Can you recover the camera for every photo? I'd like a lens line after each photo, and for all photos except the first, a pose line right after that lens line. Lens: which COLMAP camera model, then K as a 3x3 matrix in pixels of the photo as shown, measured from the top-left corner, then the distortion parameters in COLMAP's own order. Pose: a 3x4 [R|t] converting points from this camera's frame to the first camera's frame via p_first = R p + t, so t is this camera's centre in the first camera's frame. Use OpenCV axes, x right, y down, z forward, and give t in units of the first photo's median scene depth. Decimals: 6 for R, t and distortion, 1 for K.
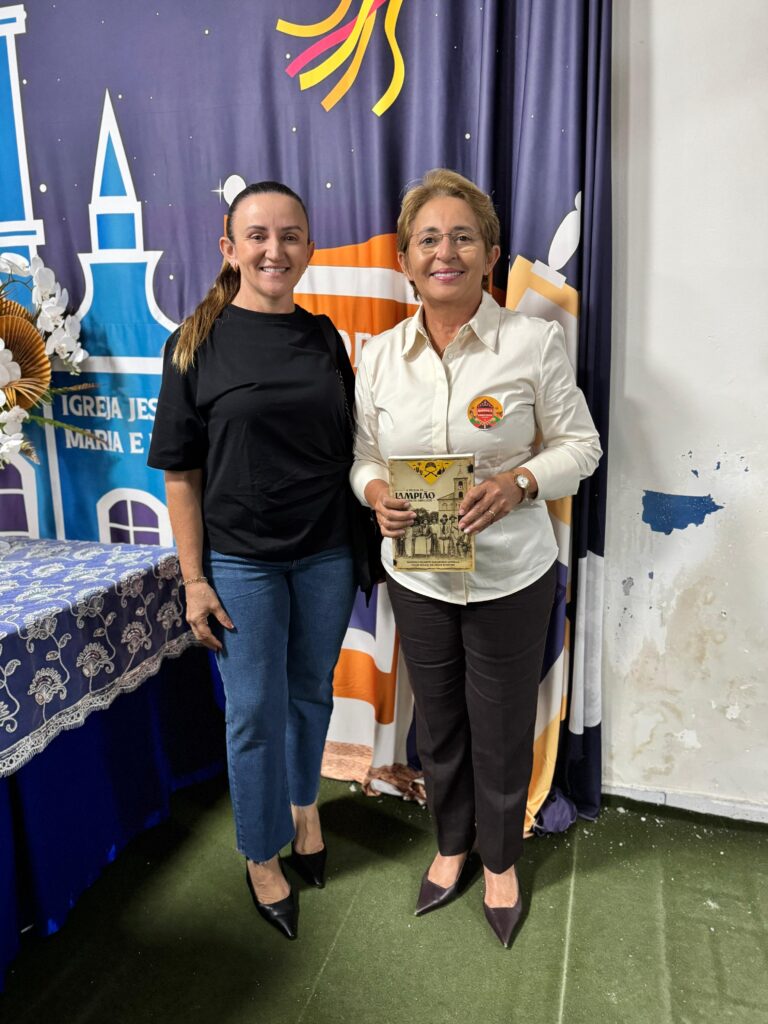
lens RADIAL K [[780.2, 0, 350.4], [0, 780.2, 541.7], [0, 0, 1]] dist [-0.033291, -0.001691]
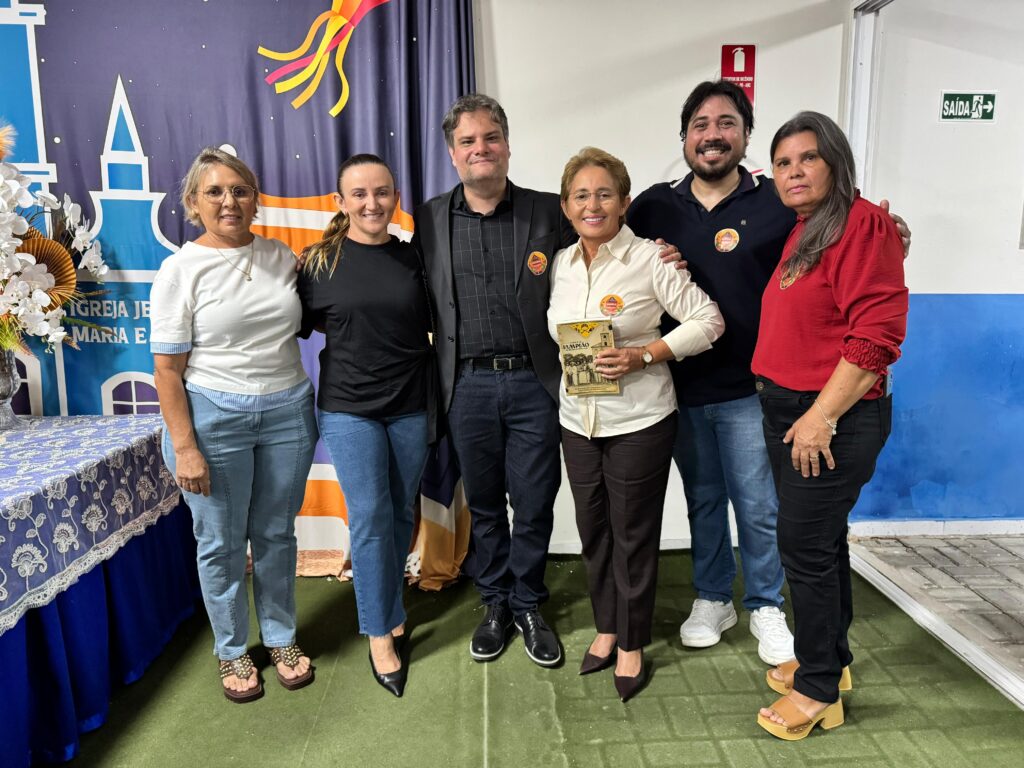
lens RADIAL K [[780.2, 0, 512.4], [0, 780.2, 402.6], [0, 0, 1]] dist [-0.033291, -0.001691]
pose [[0.926862, -0.057612, 0.370955, -0.189330], [0.086111, 0.994434, -0.060714, 0.117225], [-0.365392, 0.088217, 0.926664, -0.416260]]
